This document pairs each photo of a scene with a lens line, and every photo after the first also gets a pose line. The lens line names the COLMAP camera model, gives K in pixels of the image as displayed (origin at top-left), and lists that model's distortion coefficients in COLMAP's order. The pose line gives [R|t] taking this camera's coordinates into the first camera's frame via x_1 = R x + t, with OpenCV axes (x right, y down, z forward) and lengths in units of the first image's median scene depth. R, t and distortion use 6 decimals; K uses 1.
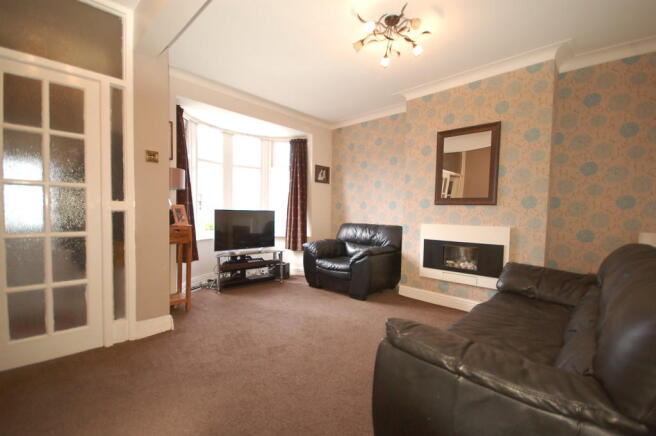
lens RADIAL K [[297.3, 0, 328.1], [0, 297.3, 220.6], [0, 0, 1]] dist [-0.020964, -0.000992]
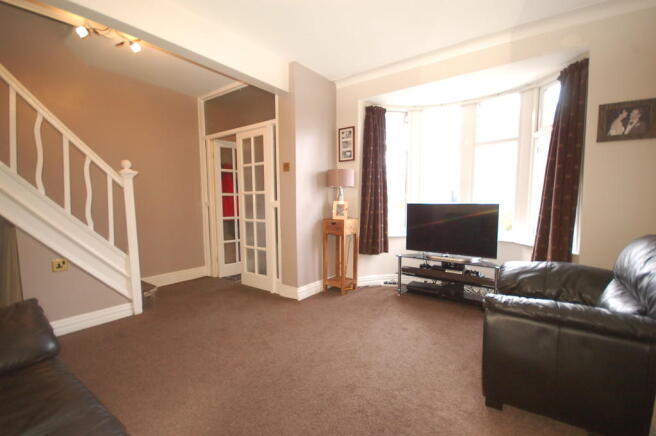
lens RADIAL K [[297.3, 0, 328.5], [0, 297.3, 220.5], [0, 0, 1]] dist [-0.020964, -0.000992]
pose [[0.082027, 0.049624, -0.995394, 0.506202], [-0.017266, 0.998680, 0.048365, -0.025901], [0.996481, 0.013219, 0.082776, 0.693044]]
